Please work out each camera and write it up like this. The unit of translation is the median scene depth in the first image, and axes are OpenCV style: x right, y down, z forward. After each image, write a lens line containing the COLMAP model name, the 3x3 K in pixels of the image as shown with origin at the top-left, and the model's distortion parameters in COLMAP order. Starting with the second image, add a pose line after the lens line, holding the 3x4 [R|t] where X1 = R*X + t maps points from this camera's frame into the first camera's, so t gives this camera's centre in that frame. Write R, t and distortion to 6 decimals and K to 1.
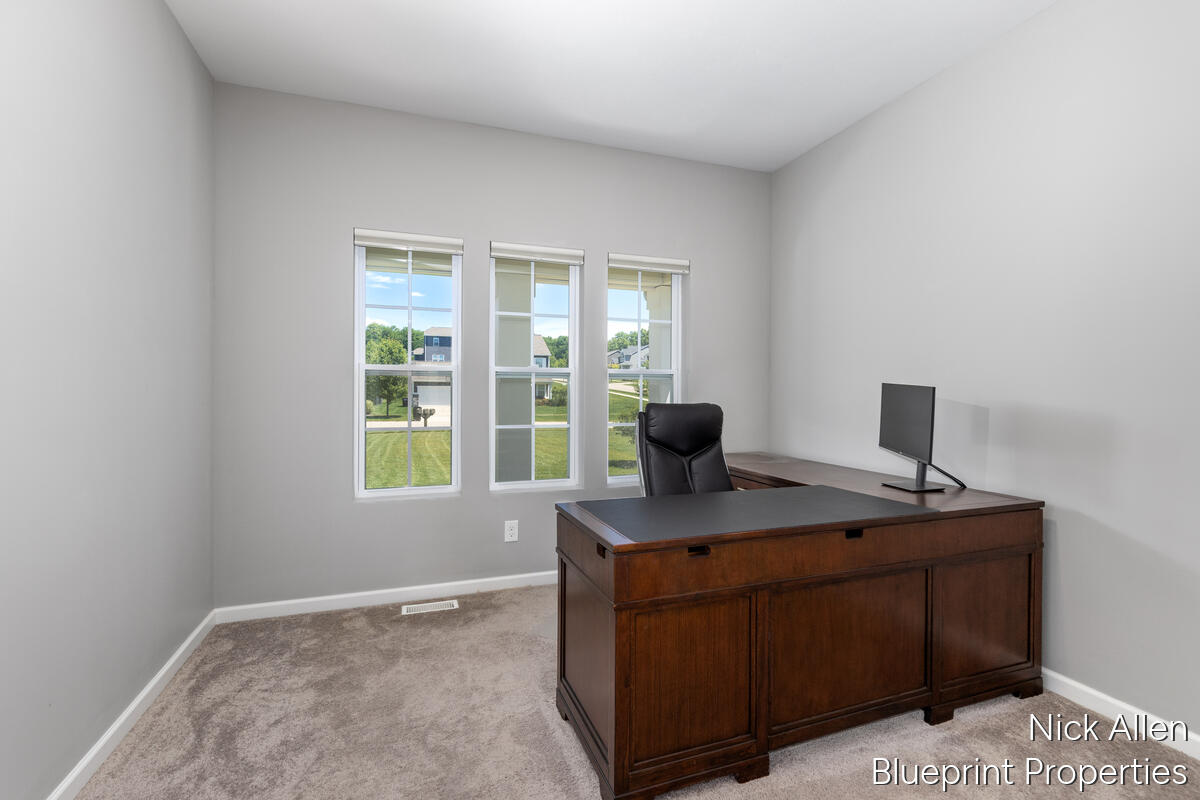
lens RADIAL K [[540.0, 0, 600.0], [0, 540.0, 400.0], [0, 0, 1]] dist [0.002313, 0.000430]
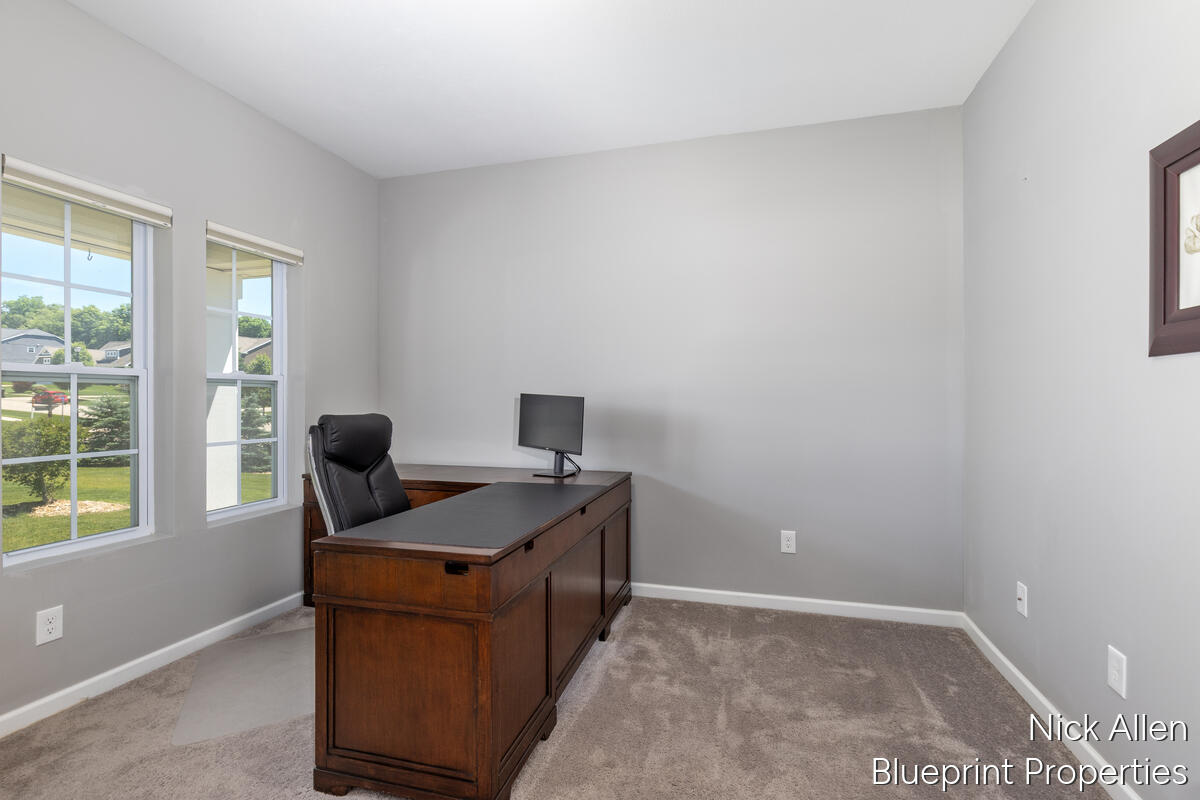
lens RADIAL K [[557.9, 0, 600.0], [0, 557.9, 400.0], [0, 0, 1]] dist [-0.002905, -0.000497]
pose [[0.581543, -0.006248, 0.813491, -0.415970], [0.014795, 0.999886, -0.002896, -0.010784], [-0.813381, 0.013719, 0.581570, 0.127312]]
